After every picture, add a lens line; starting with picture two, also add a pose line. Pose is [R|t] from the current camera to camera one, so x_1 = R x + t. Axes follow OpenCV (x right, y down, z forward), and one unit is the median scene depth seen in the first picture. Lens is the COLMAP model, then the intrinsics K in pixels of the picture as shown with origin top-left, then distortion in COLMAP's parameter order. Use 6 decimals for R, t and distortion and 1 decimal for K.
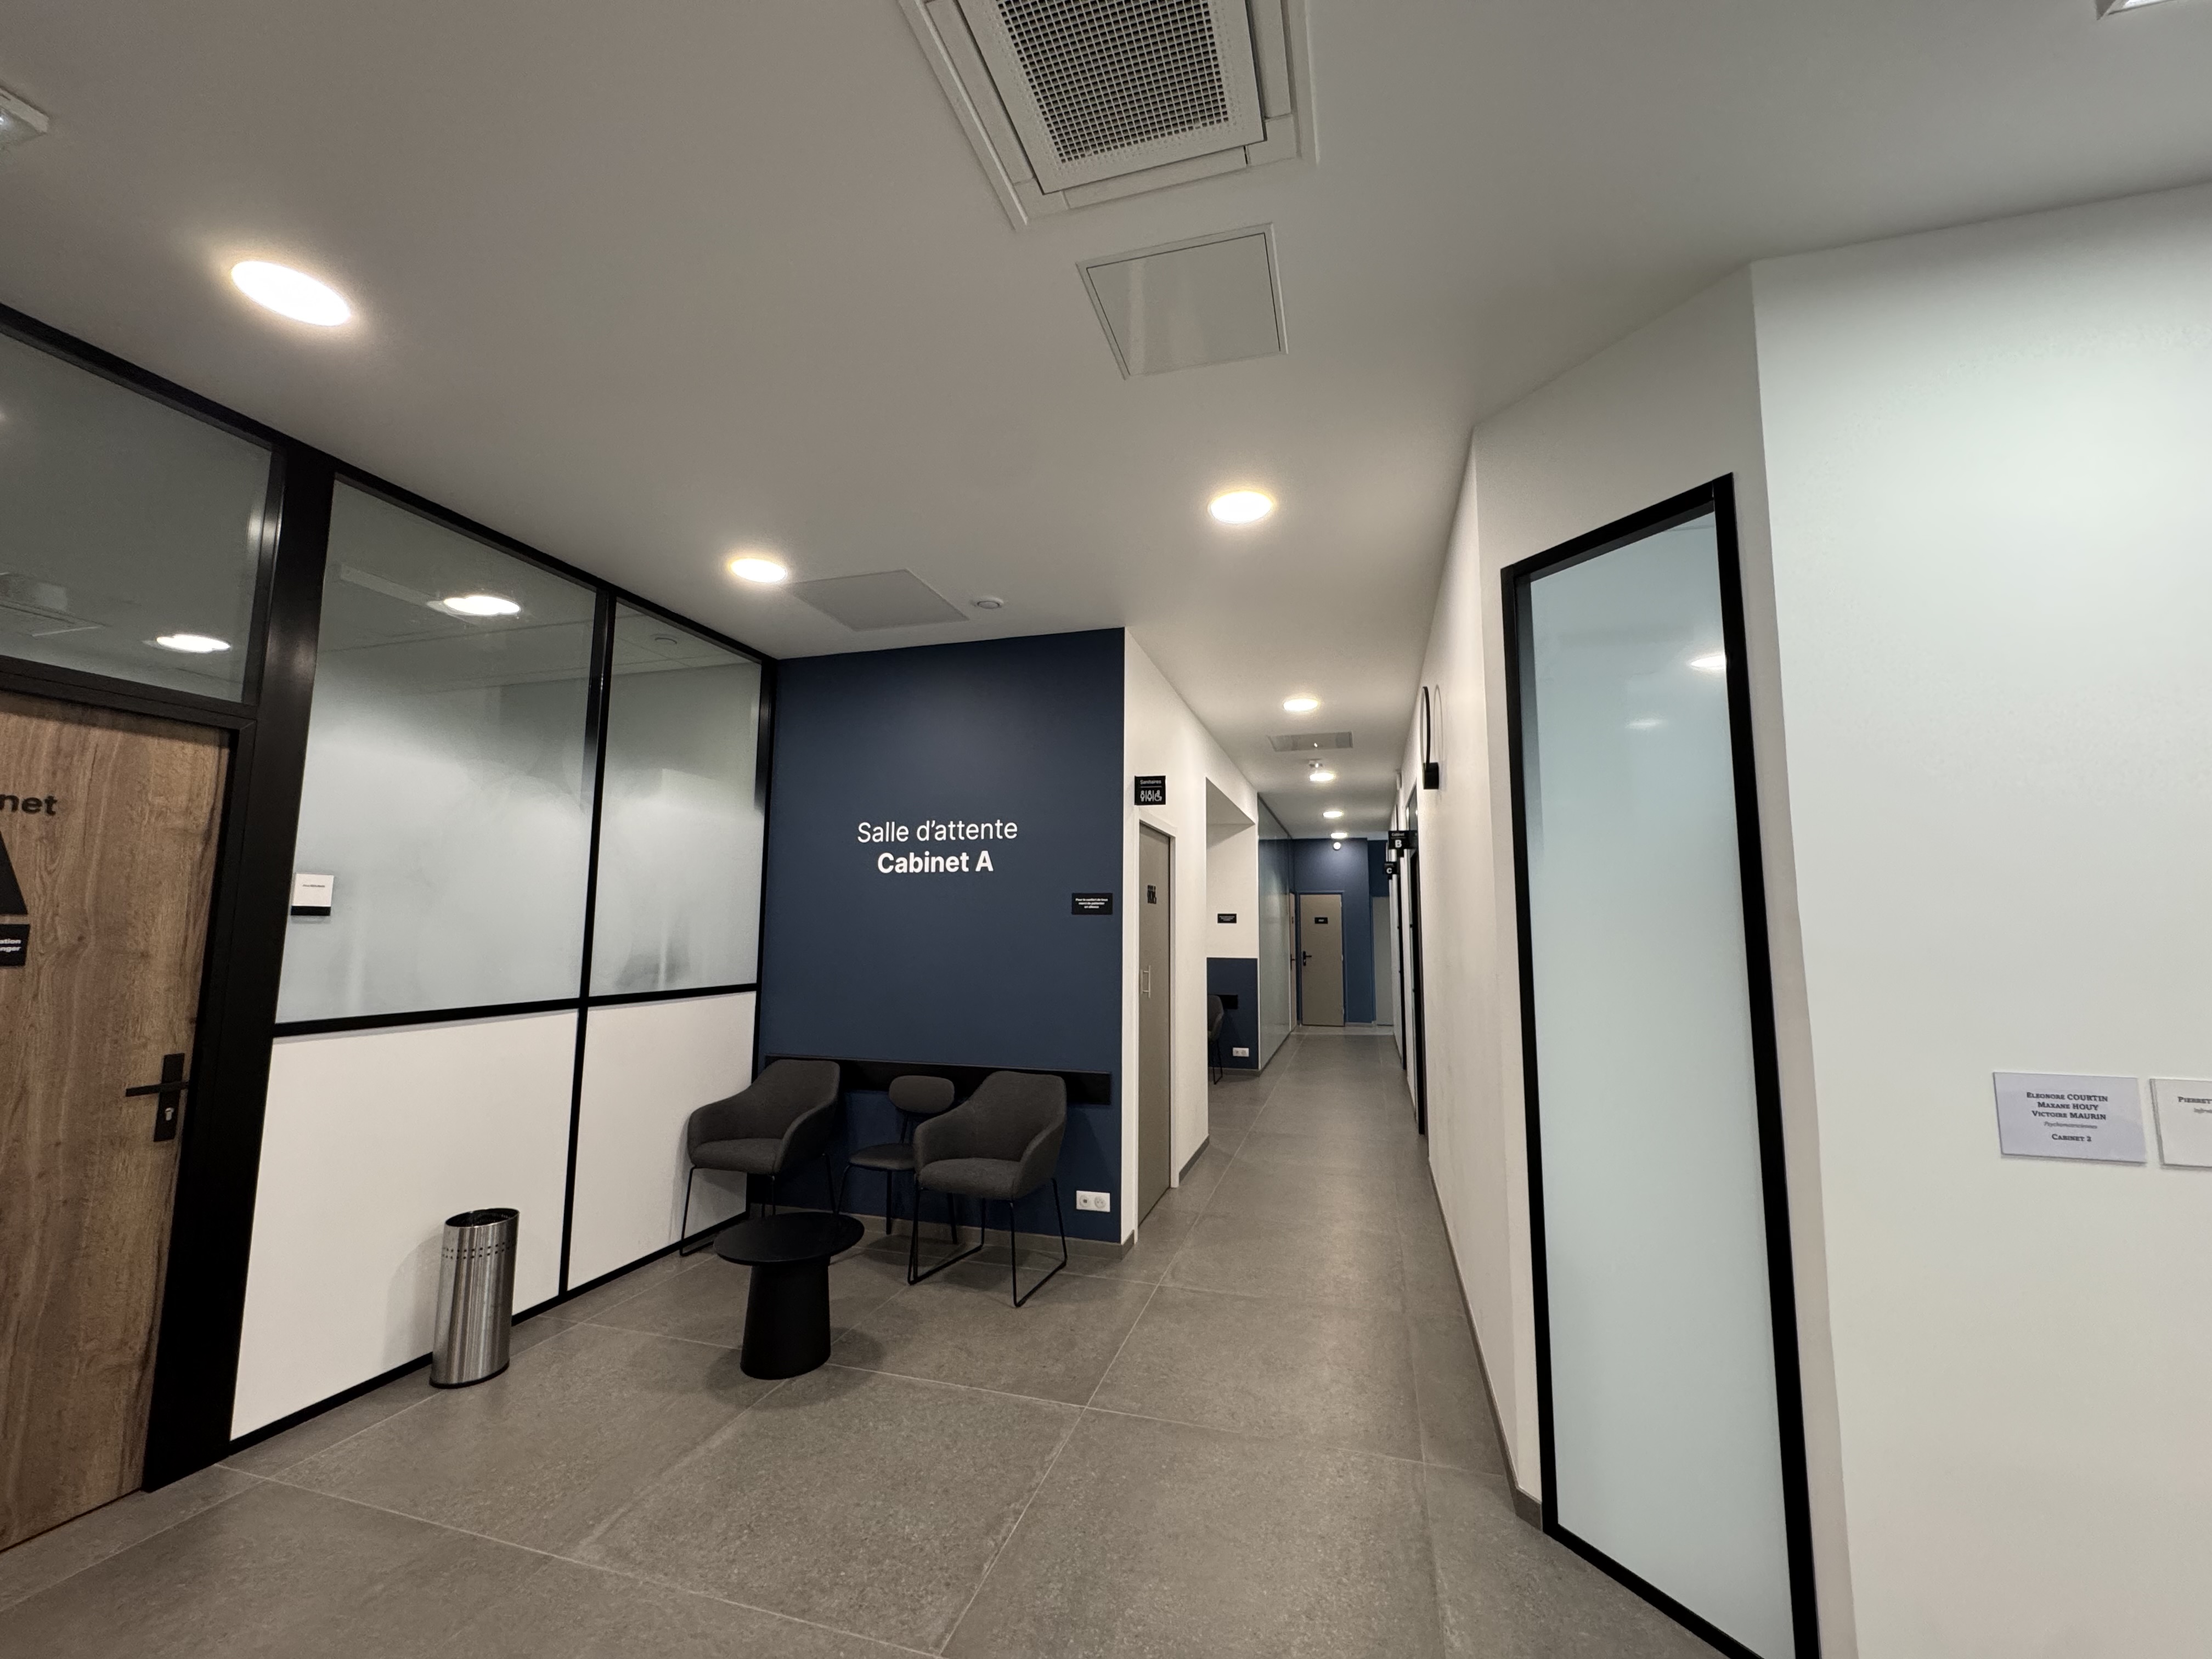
lens RADIAL K [[891.2, 0, 1099.1], [0, 891.2, 838.4], [0, 0, 1]] dist [-0.003003, -0.000188]
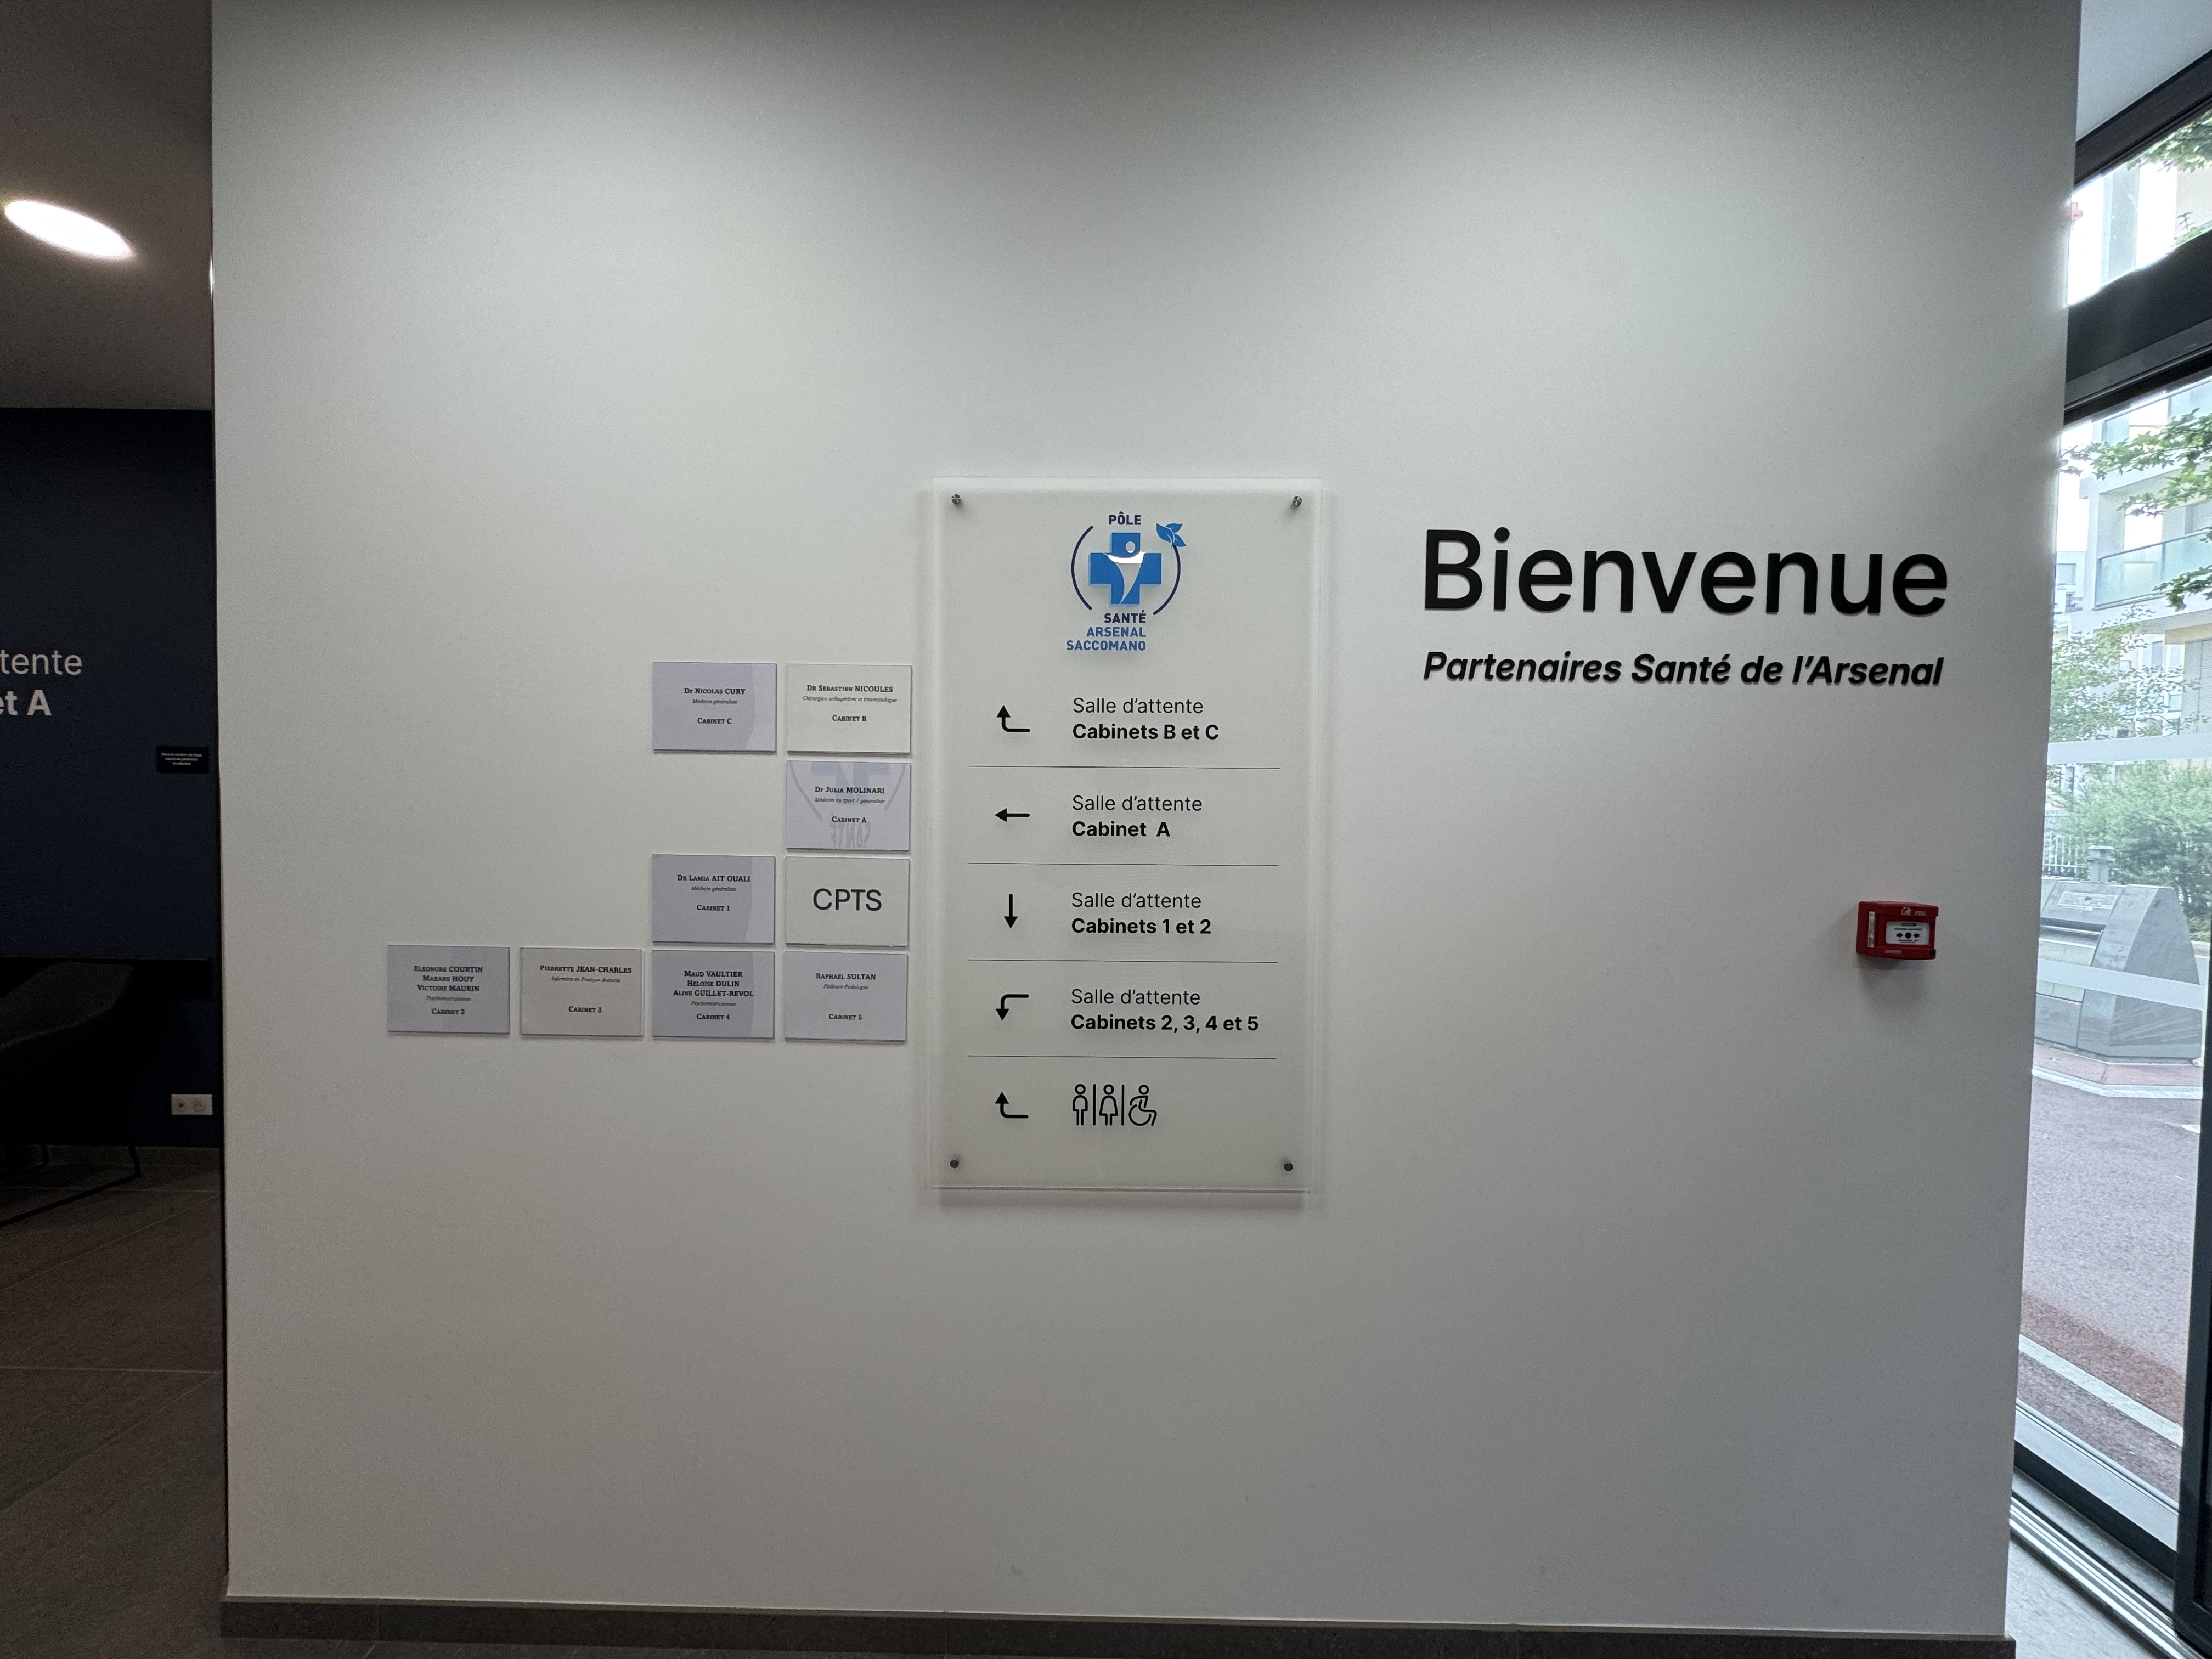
lens RADIAL K [[891.2, 0, 1105.4], [0, 891.2, 837.6], [0, 0, 1]] dist [-0.003003, -0.000188]
pose [[0.959722, -0.003506, 0.280930, 0.599818], [-0.037065, 0.989602, 0.138974, -0.000605], [-0.278496, -0.143789, 0.949613, -0.024887]]
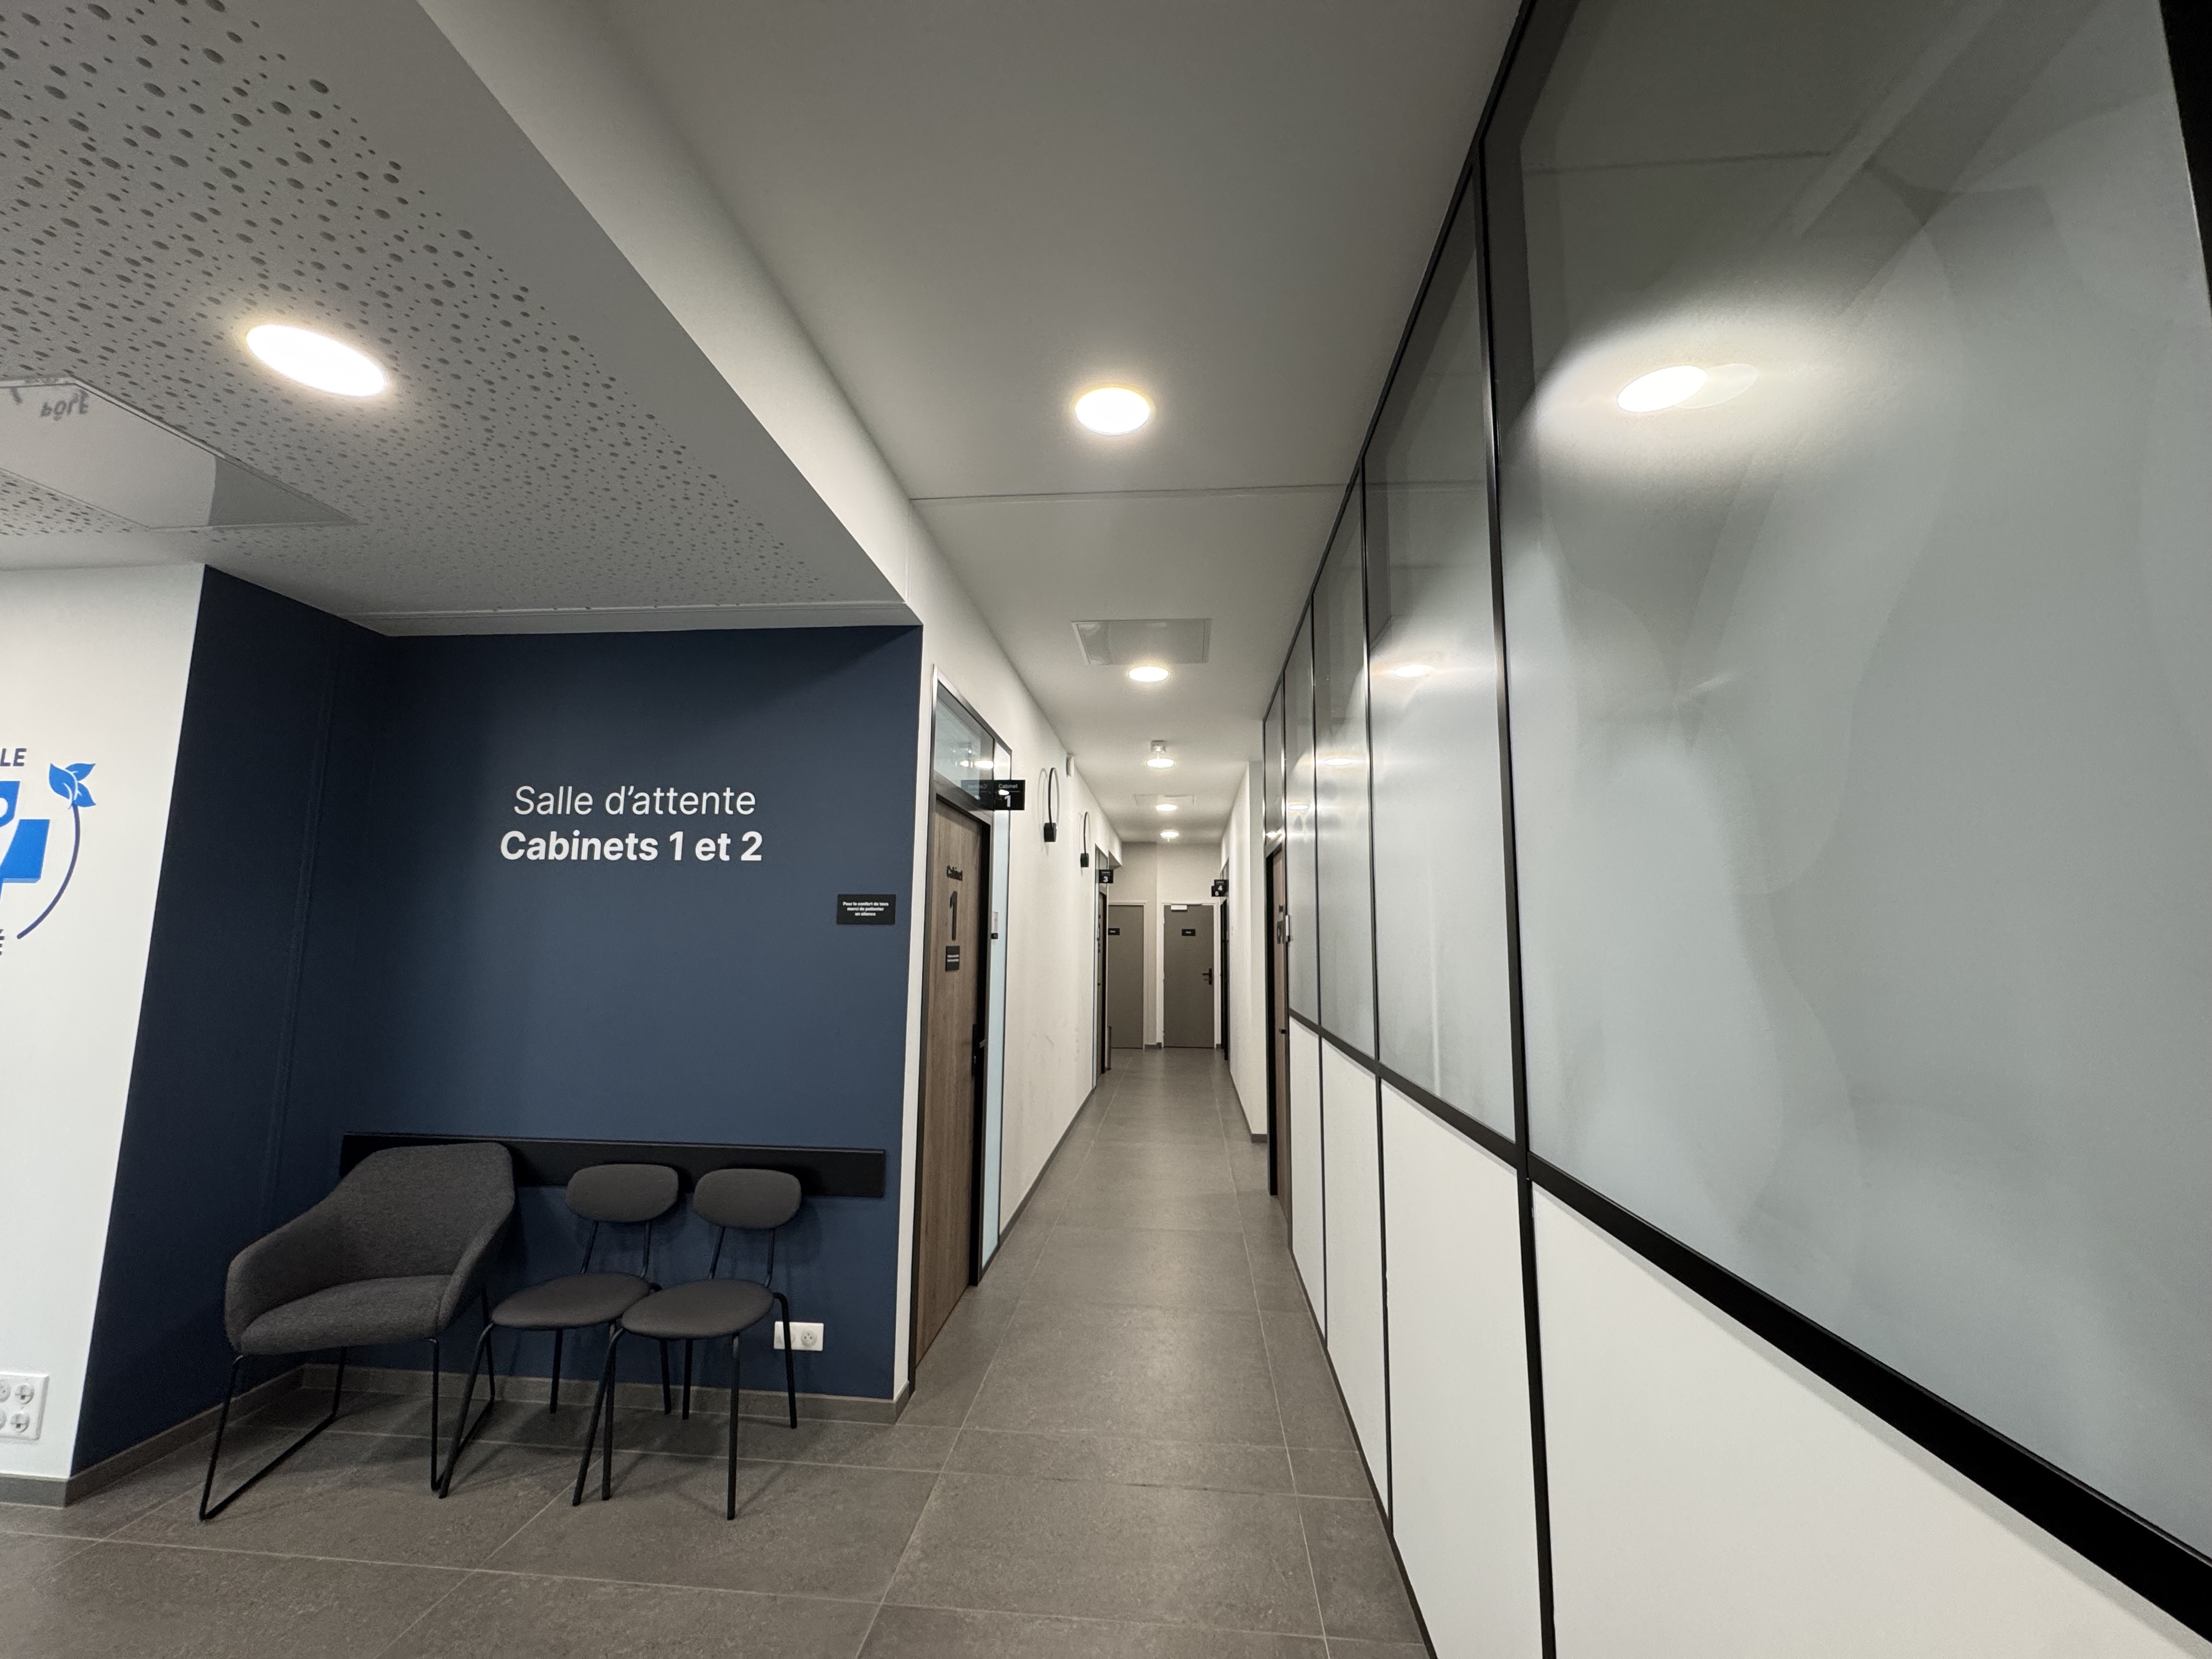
lens RADIAL K [[891.2, 0, 1110.7], [0, 891.2, 827.1], [0, 0, 1]] dist [-0.003003, -0.000188]
pose [[0.982360, 0.025622, 0.185237, 0.058679], [-0.025348, 0.999671, -0.003847, 0.005753], [-0.185275, -0.000916, 0.982686, 0.274322]]
